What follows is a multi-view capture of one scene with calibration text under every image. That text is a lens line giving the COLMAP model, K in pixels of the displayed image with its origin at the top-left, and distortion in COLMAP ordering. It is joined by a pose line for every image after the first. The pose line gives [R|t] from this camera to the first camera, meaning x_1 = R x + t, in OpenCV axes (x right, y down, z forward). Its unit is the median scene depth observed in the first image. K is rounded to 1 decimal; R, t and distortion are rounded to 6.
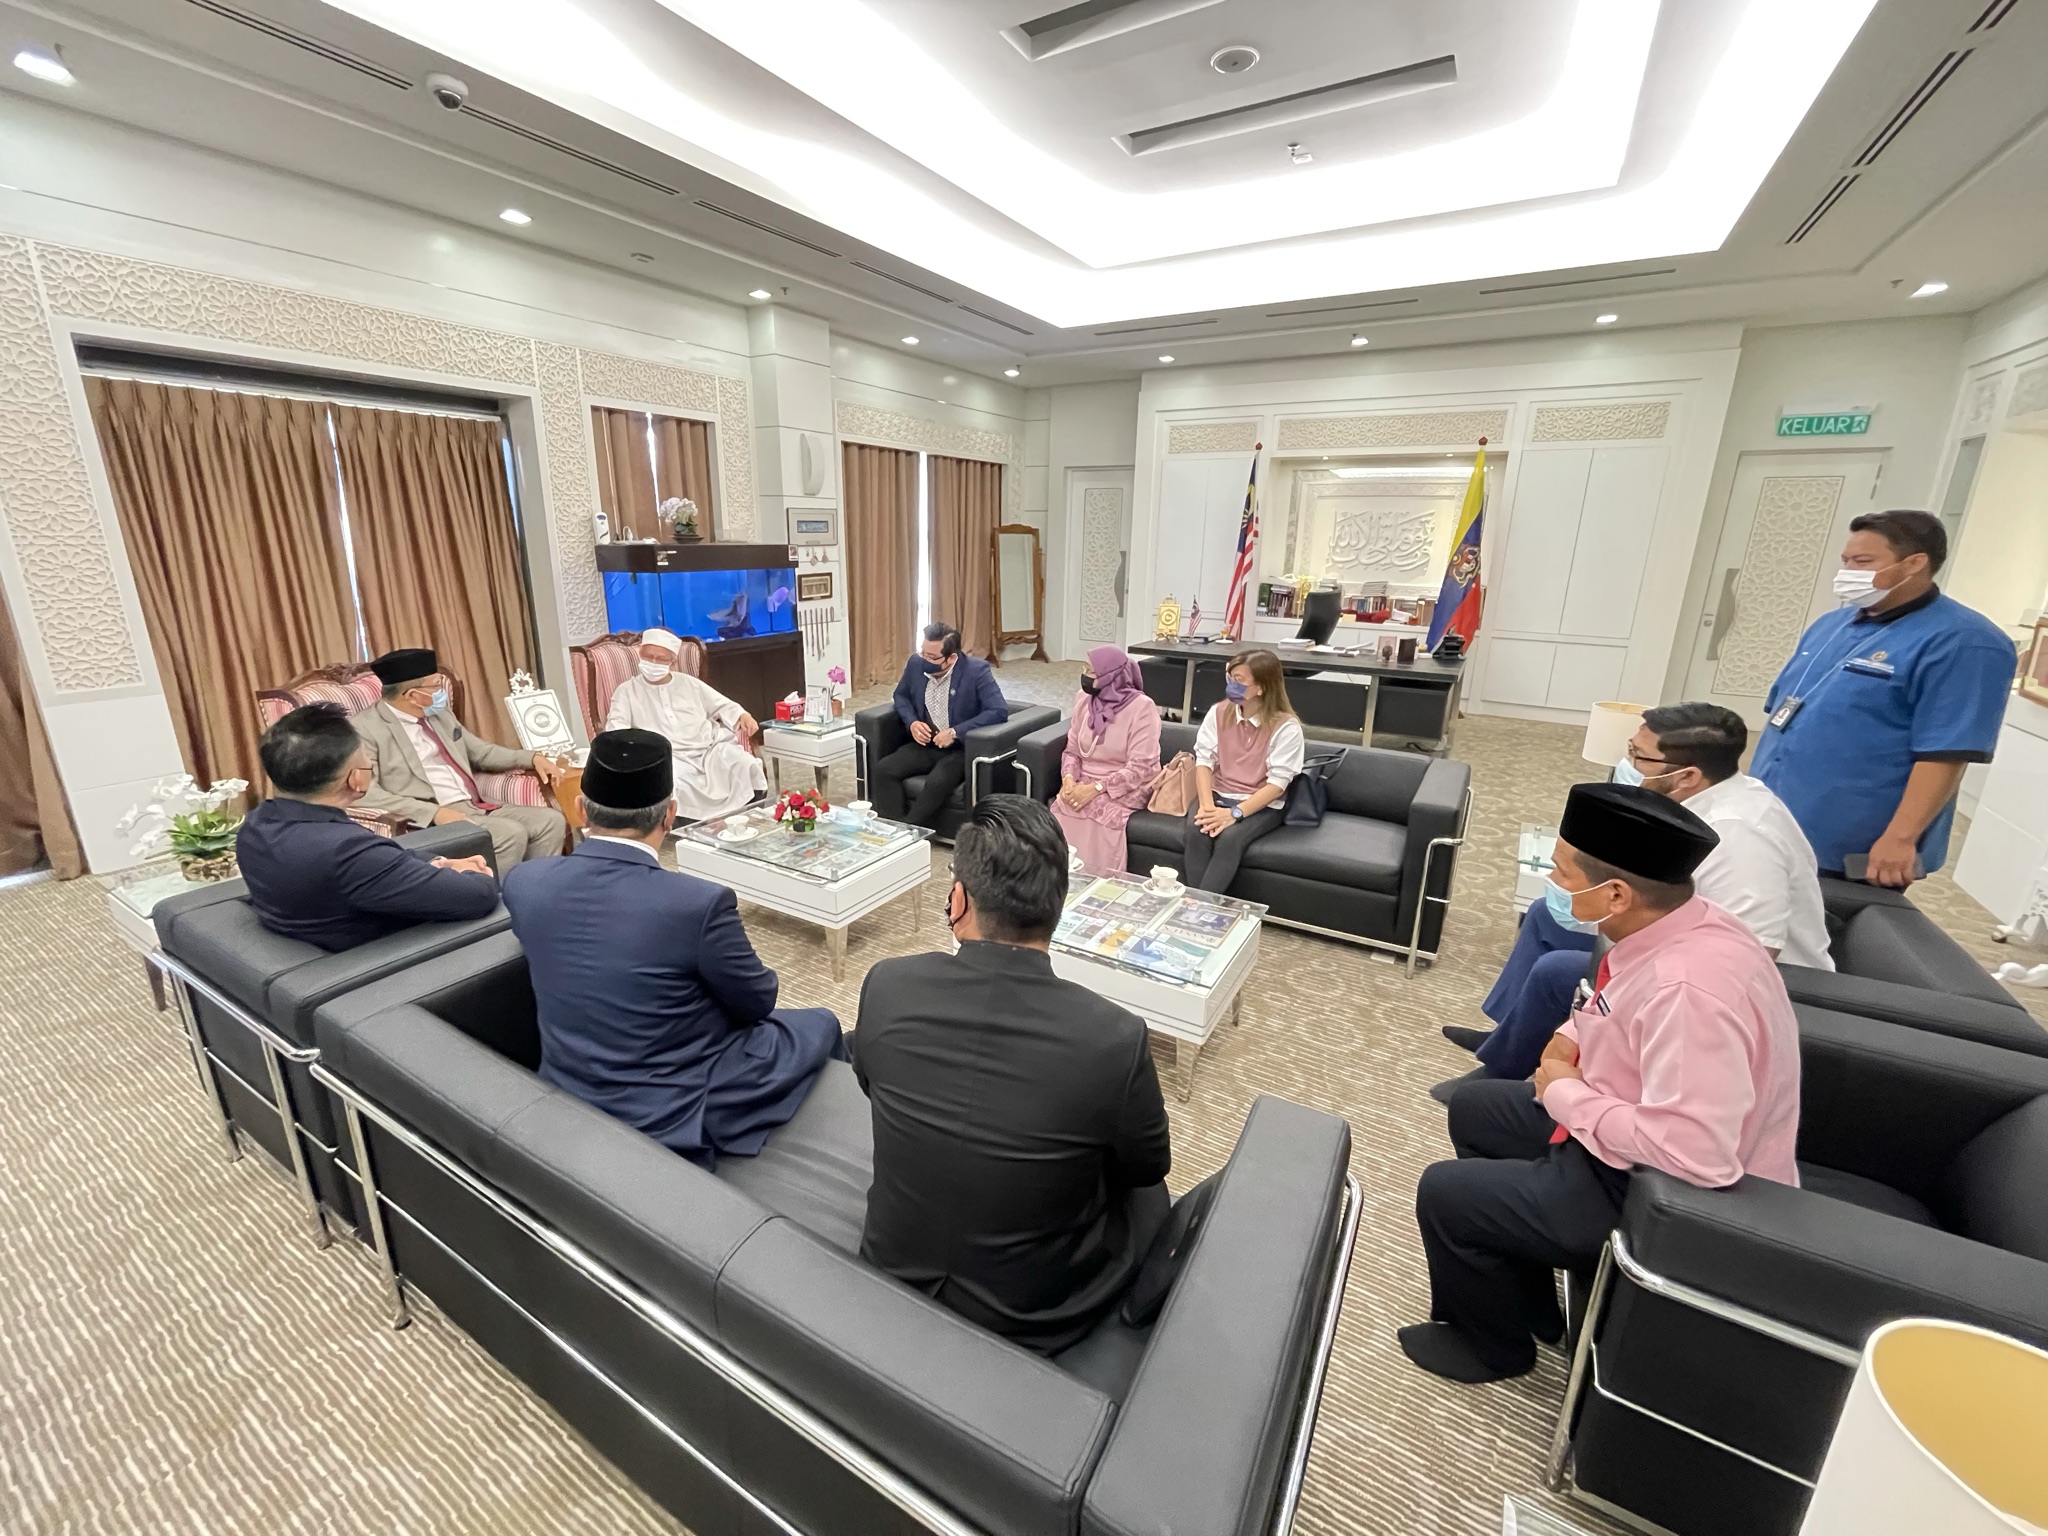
lens RADIAL K [[829.8, 0, 1020.0], [0, 829.8, 745.9], [0, 0, 1]] dist [-0.001174, -0.000175]
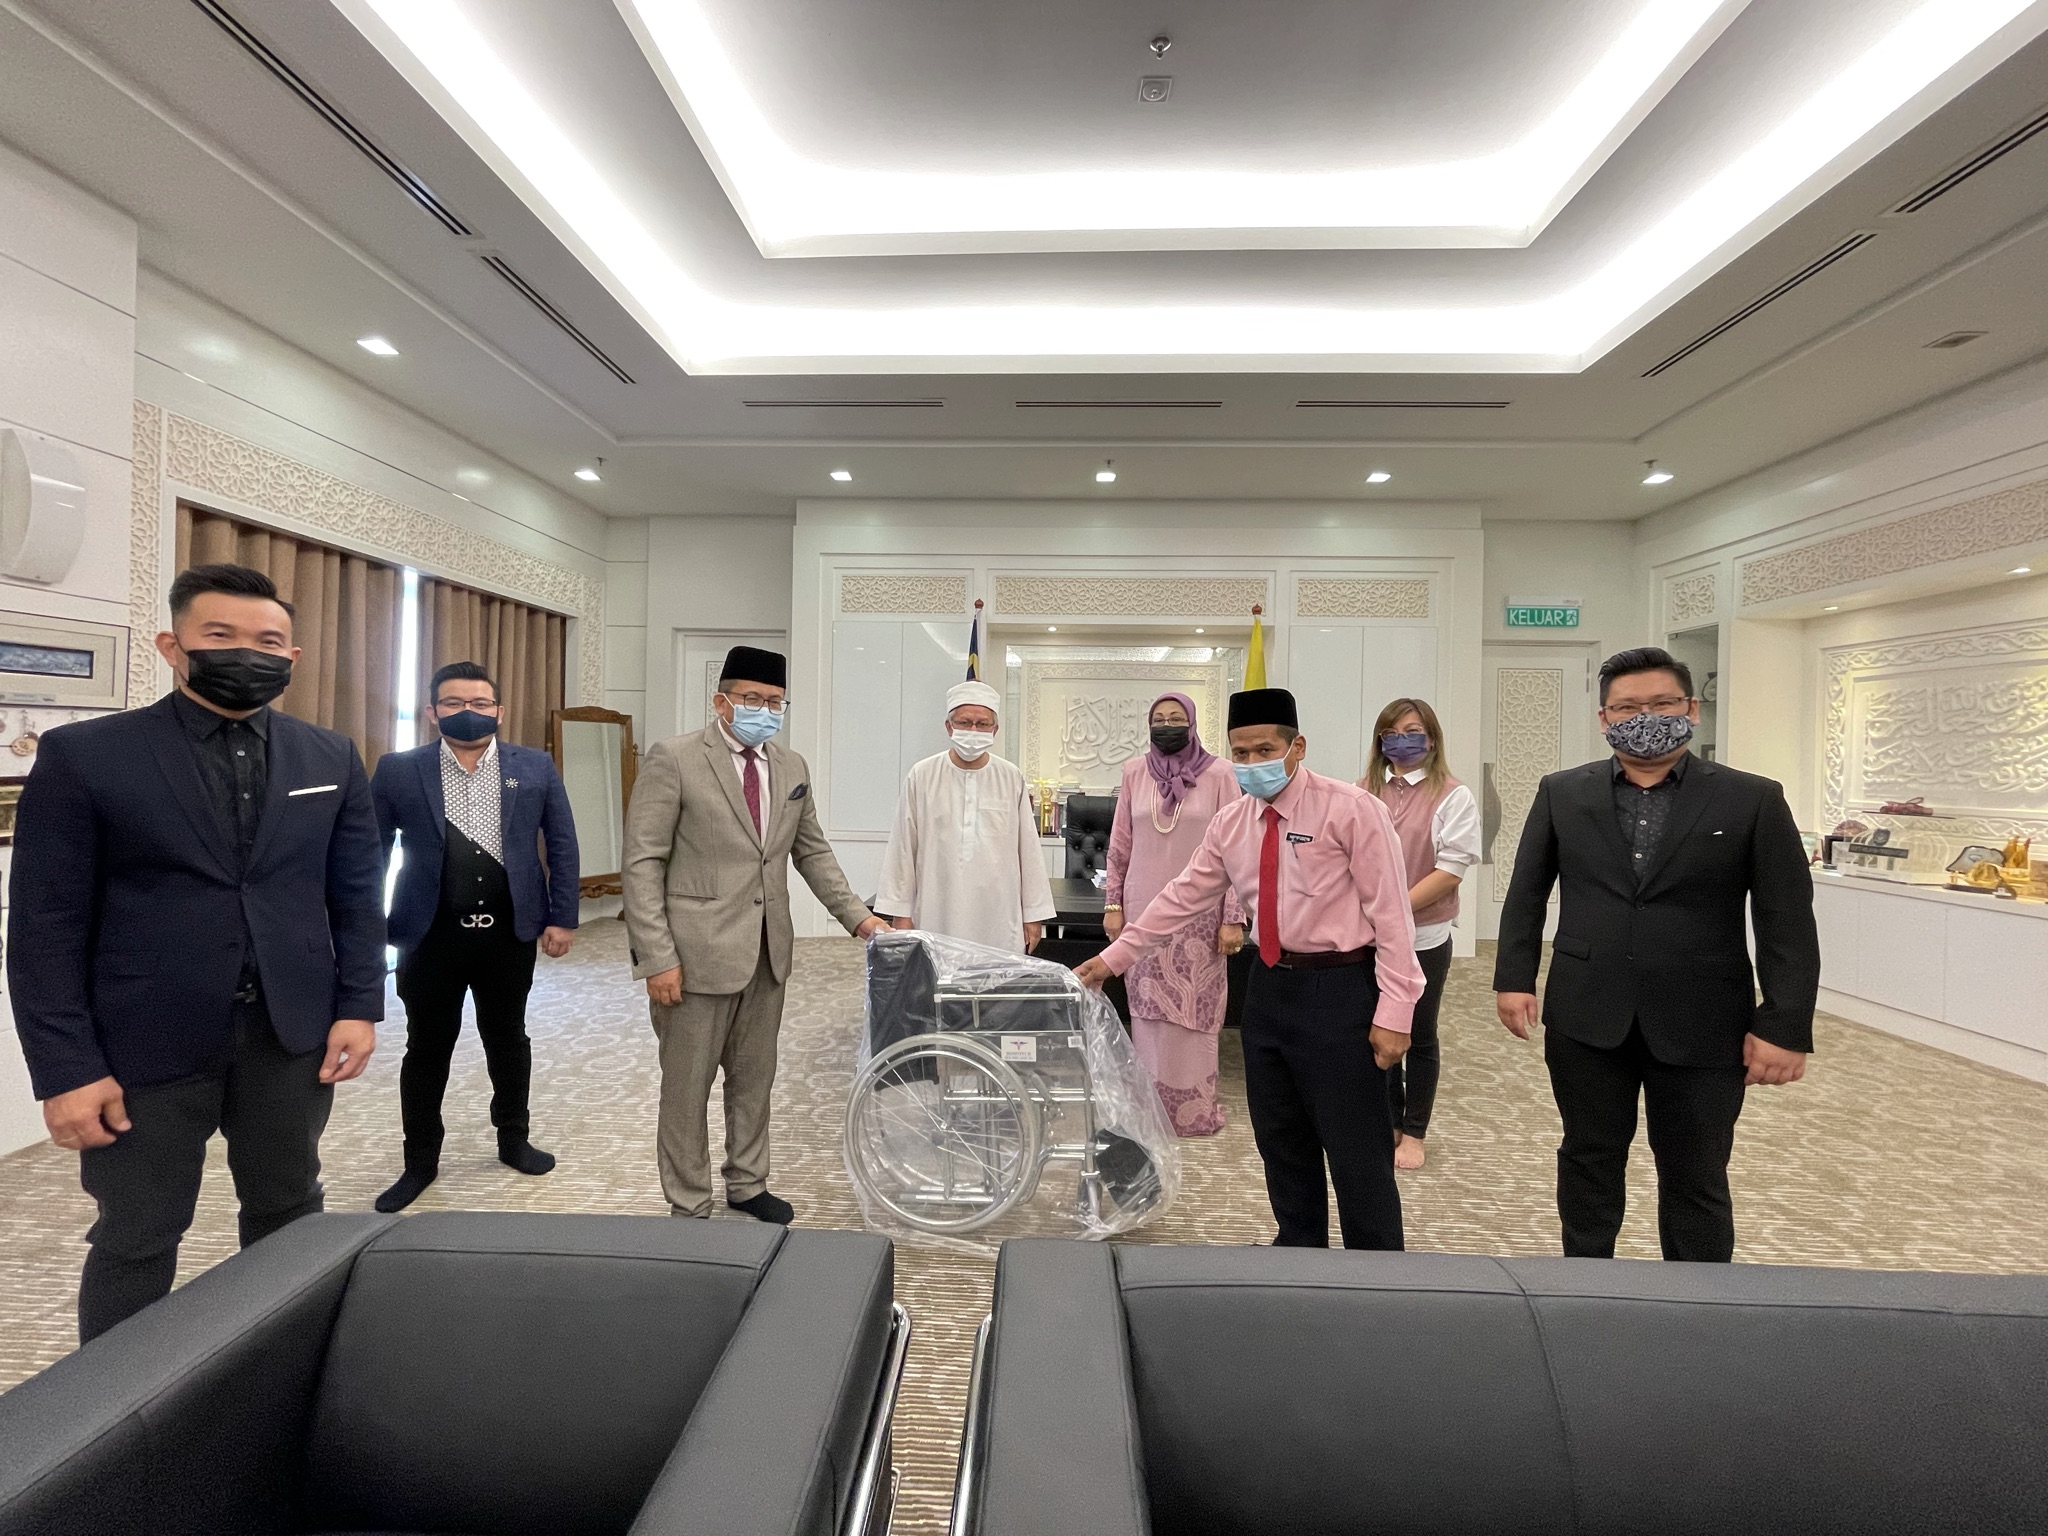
lens RADIAL K [[829.8, 0, 1020.0], [0, 829.8, 745.9], [0, 0, 1]] dist [-0.001174, -0.000175]
pose [[0.879792, 0.010610, 0.475240, -0.020323], [0.114083, 0.965820, -0.232760, -0.065990], [-0.461466, 0.258997, 0.848510, 0.382435]]
